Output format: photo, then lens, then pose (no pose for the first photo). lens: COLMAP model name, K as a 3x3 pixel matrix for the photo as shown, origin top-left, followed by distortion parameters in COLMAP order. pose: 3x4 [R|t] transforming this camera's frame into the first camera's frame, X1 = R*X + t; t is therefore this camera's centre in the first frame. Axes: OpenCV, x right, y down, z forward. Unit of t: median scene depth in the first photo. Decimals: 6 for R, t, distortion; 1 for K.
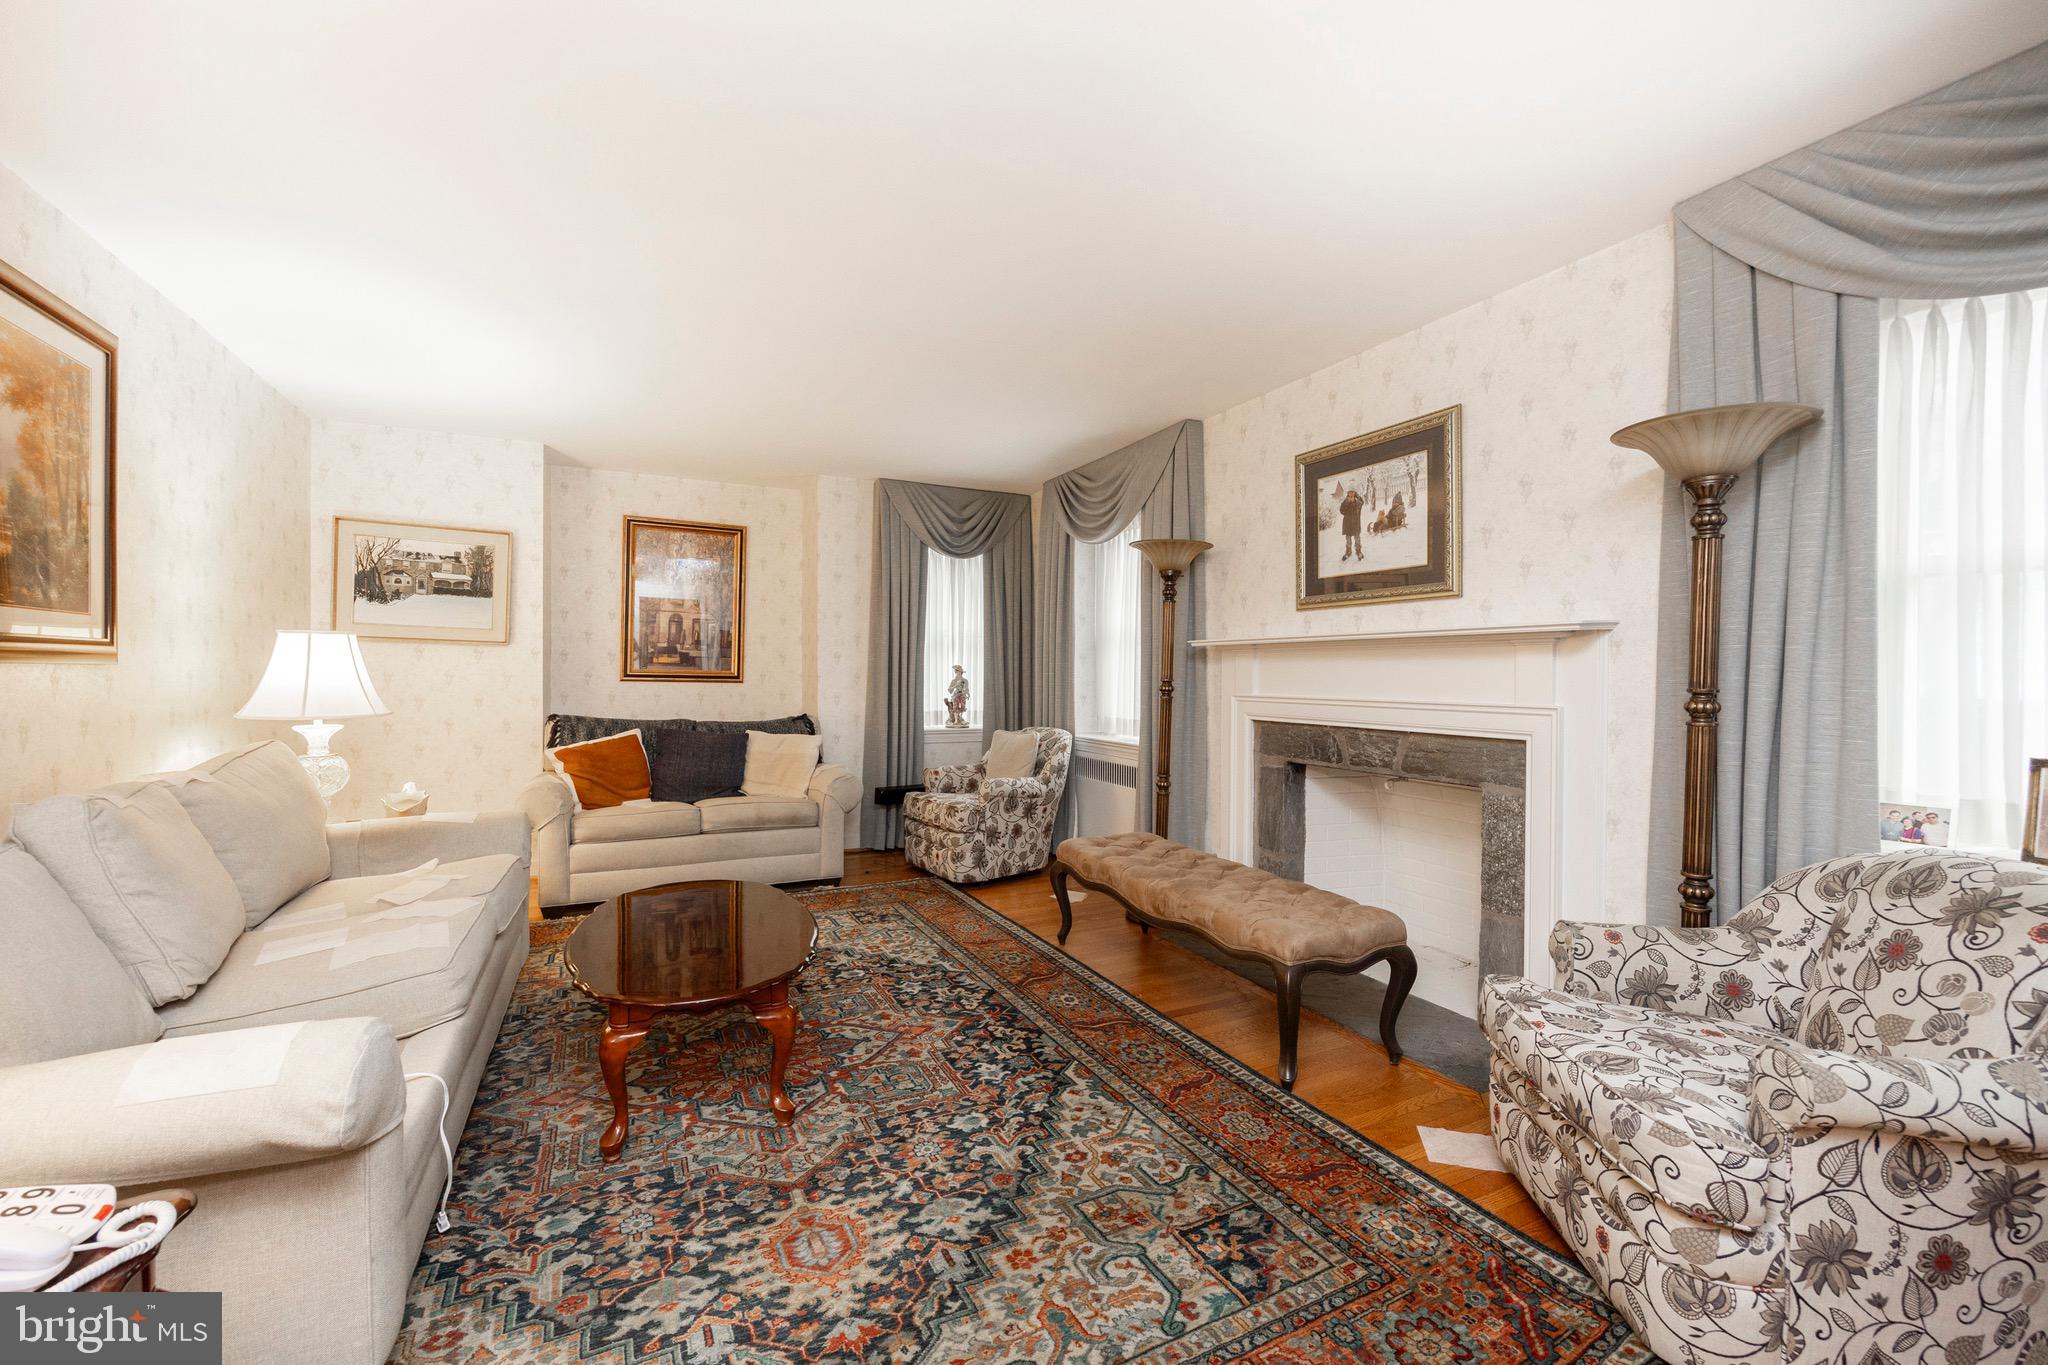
lens RADIAL K [[826.6, 0, 1061.8], [0, 826.6, 677.9], [0, 0, 1]] dist [-0.001697, -0.000108]
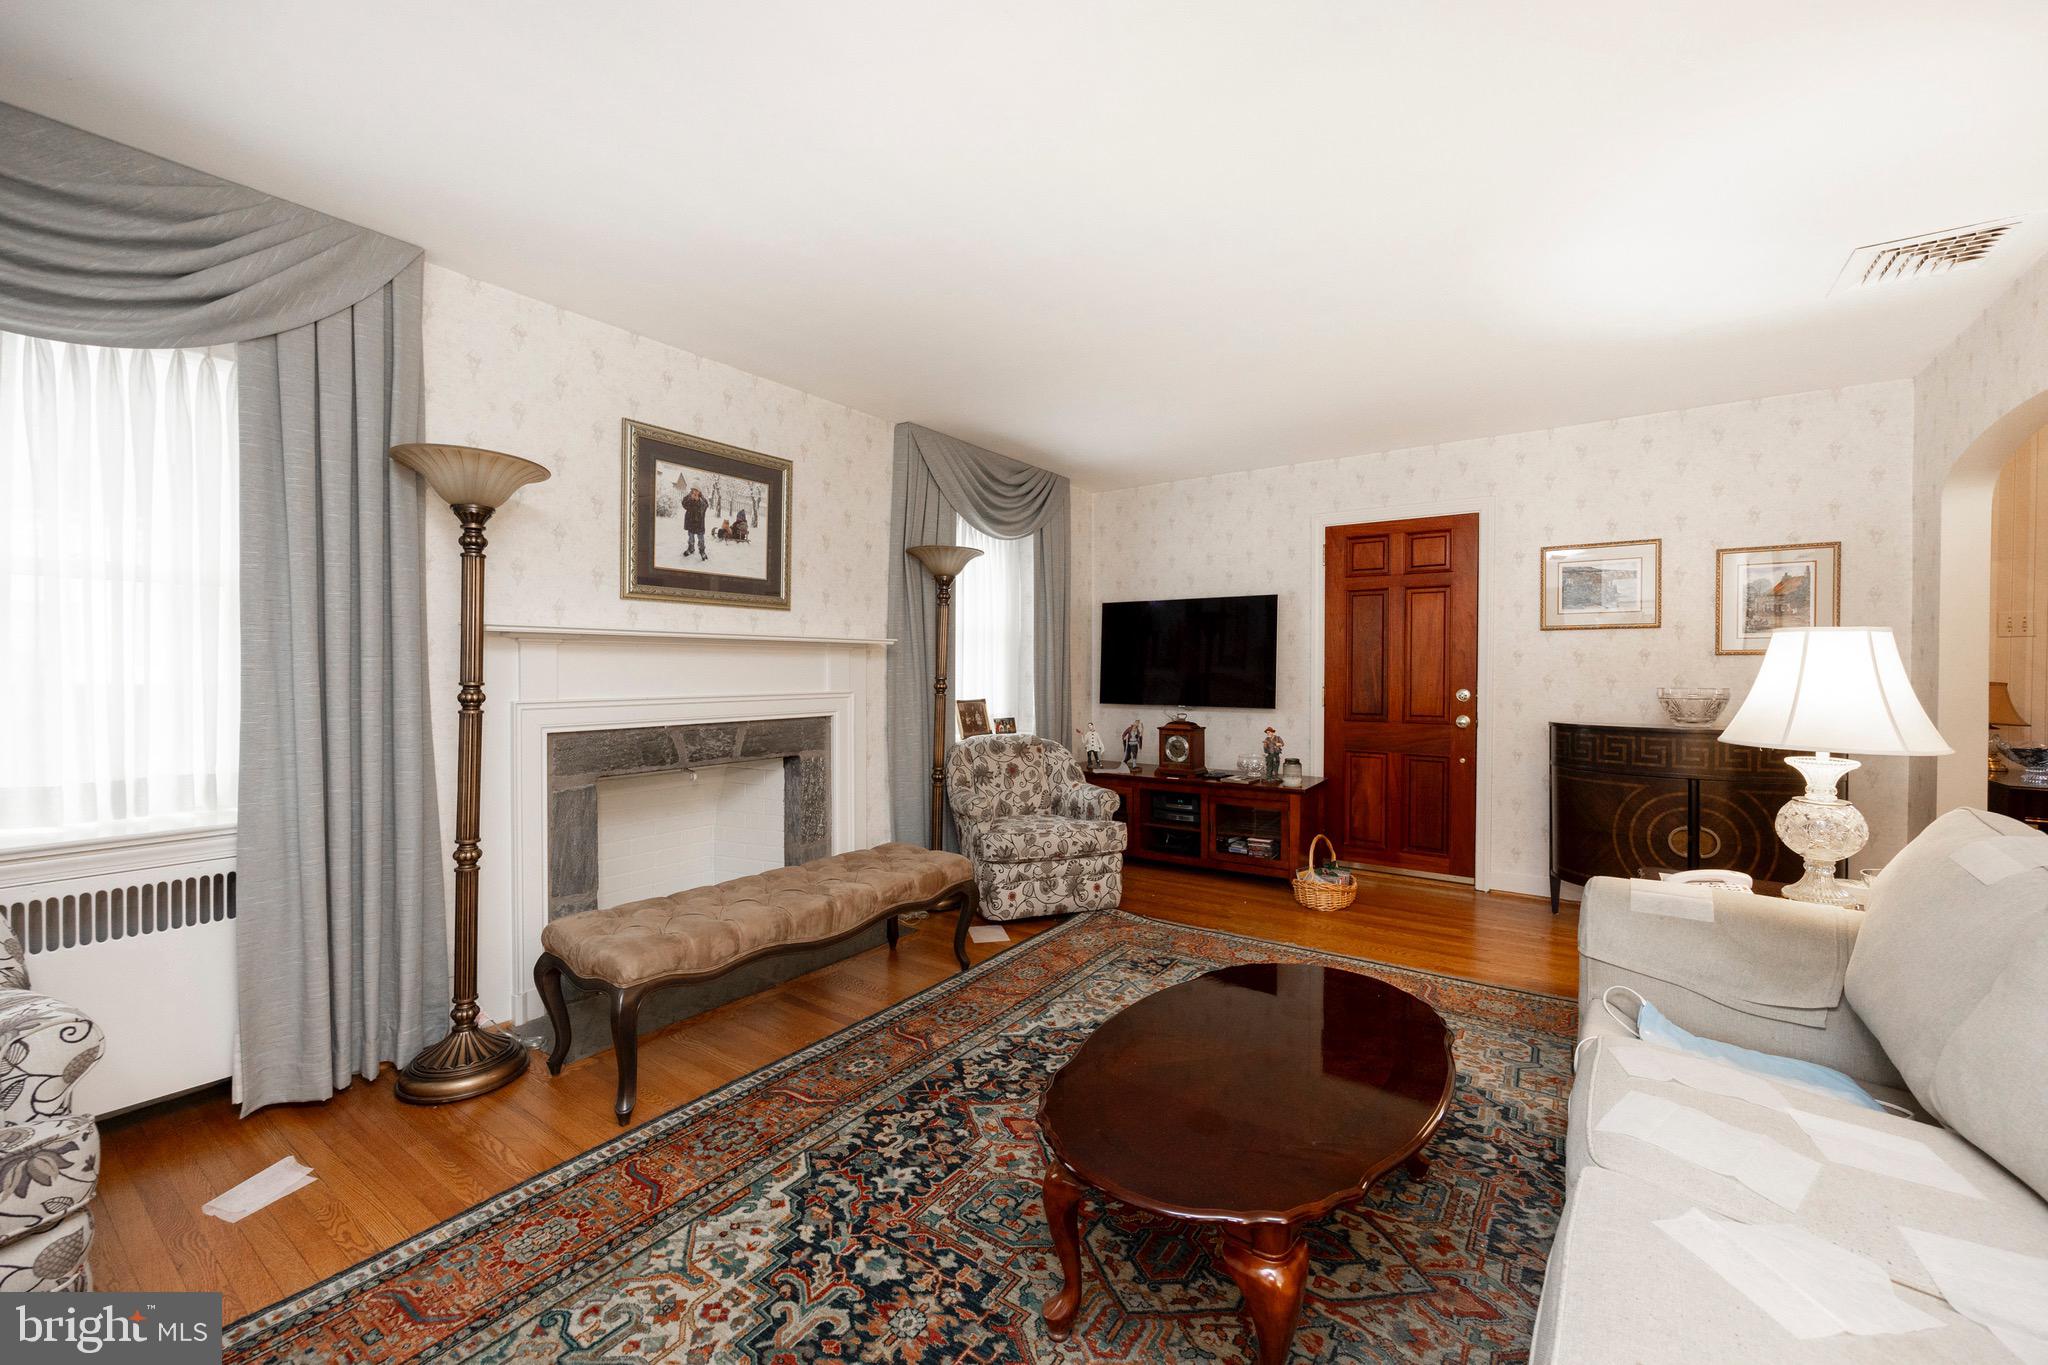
lens RADIAL K [[853.7, 0, 973.6], [0, 853.7, 672.1], [0, 0, 1]] dist [-0.000835, -0.000008]
pose [[-0.426238, -0.012689, 0.904522, -0.807992], [0.000717, 0.999897, 0.014365, -0.020402], [-0.904611, 0.006771, -0.426185, 1.251918]]
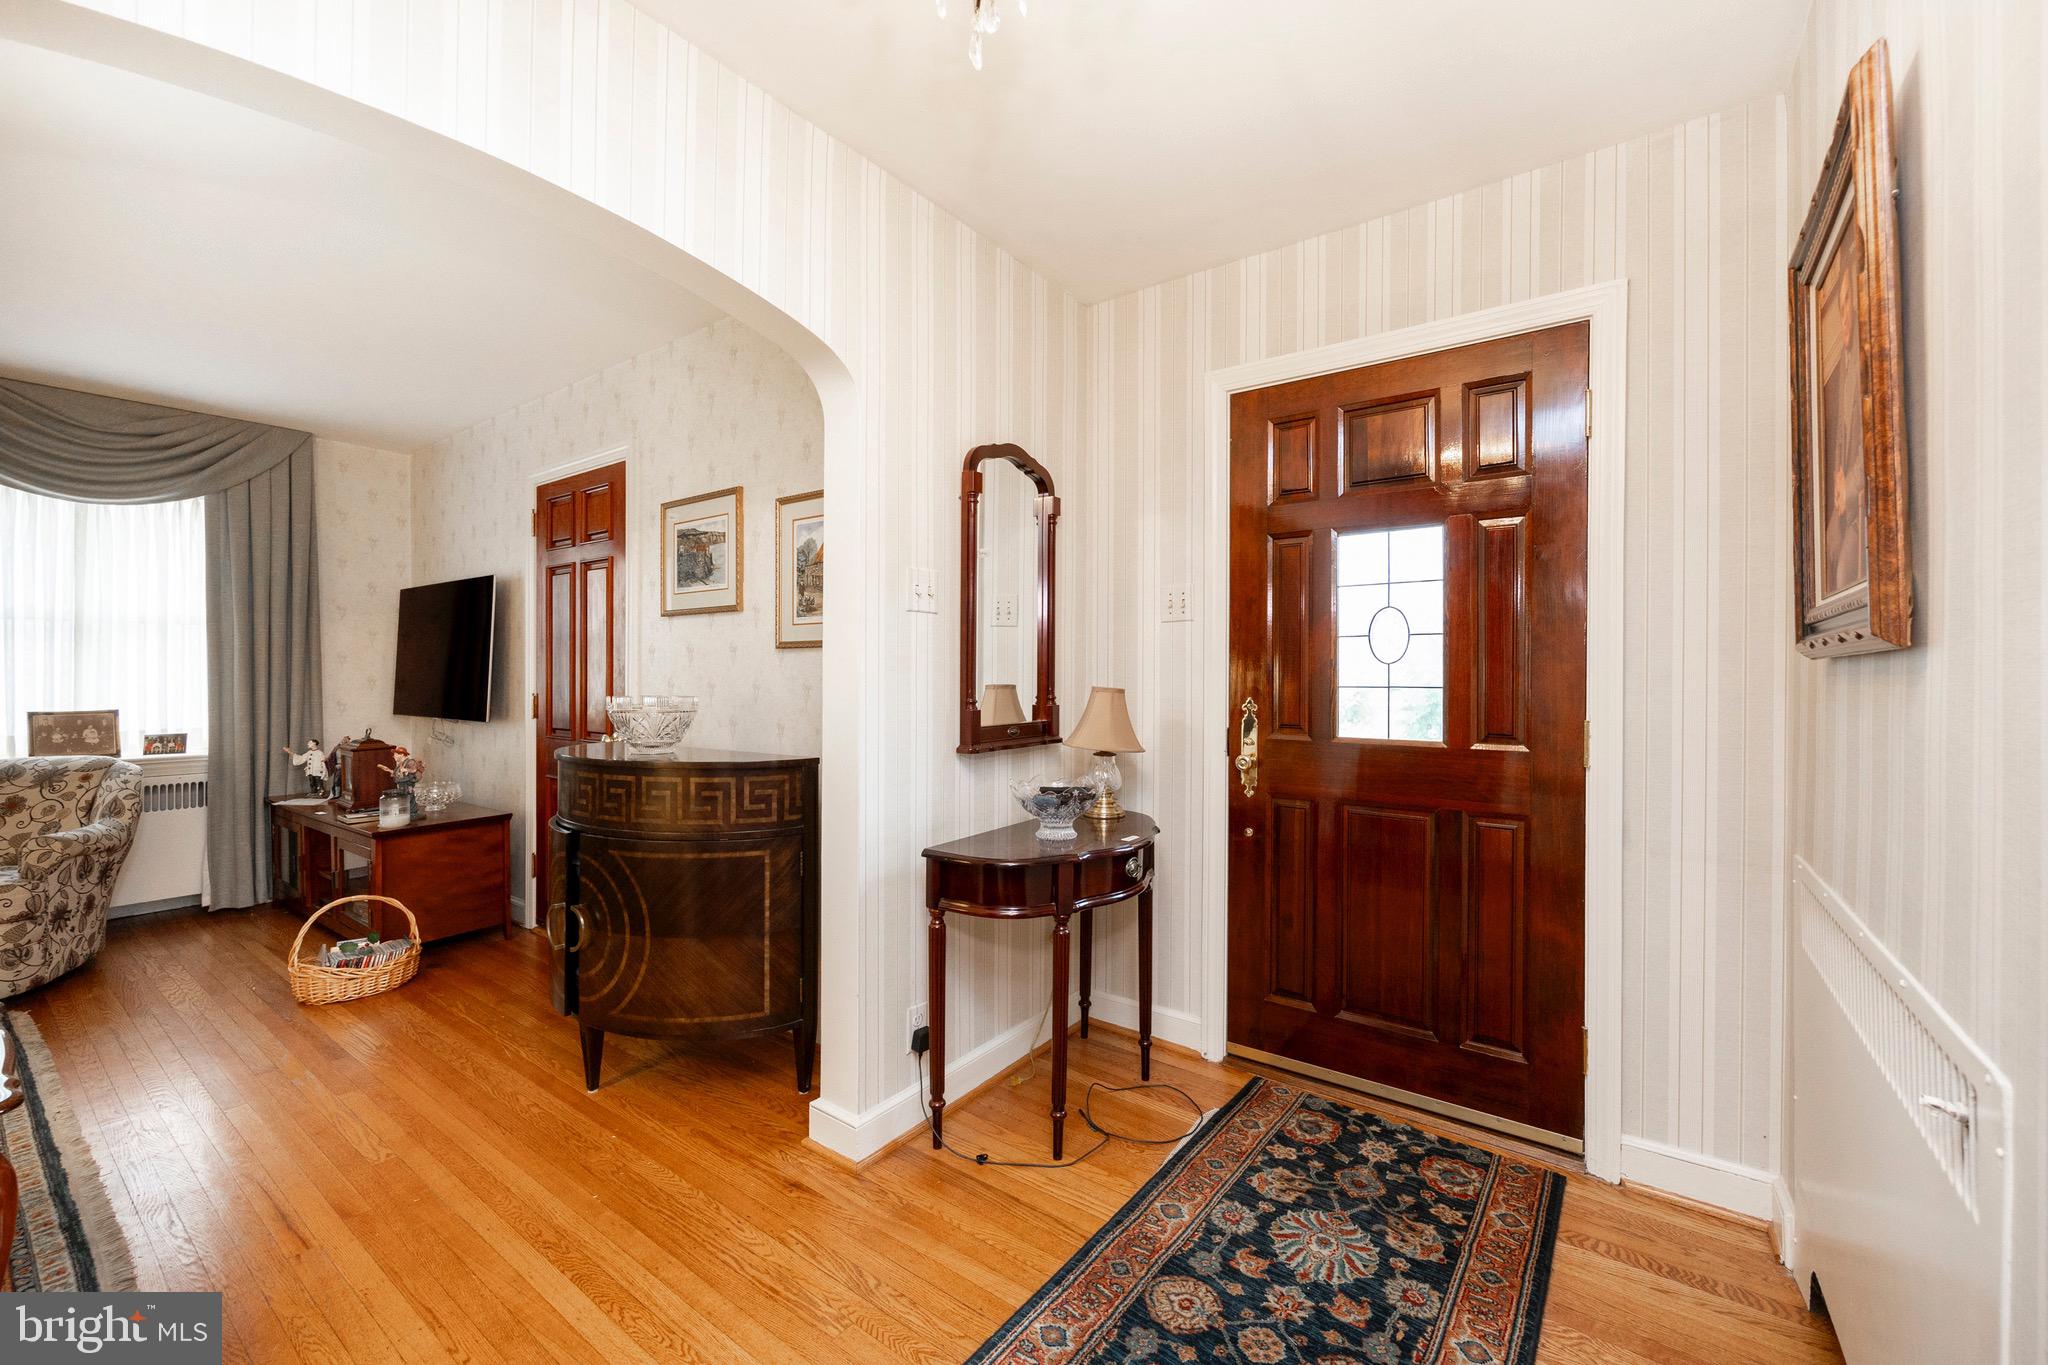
lens RADIAL K [[853.7, 0, 973.6], [0, 853.7, 672.1], [0, 0, 1]] dist [-0.000835, -0.000008]
pose [[-0.408515, -0.003313, 0.912746, -1.034757], [0.000827, 0.999992, 0.004000, -0.005267], [-0.912751, 0.002389, -0.408508, -0.174311]]
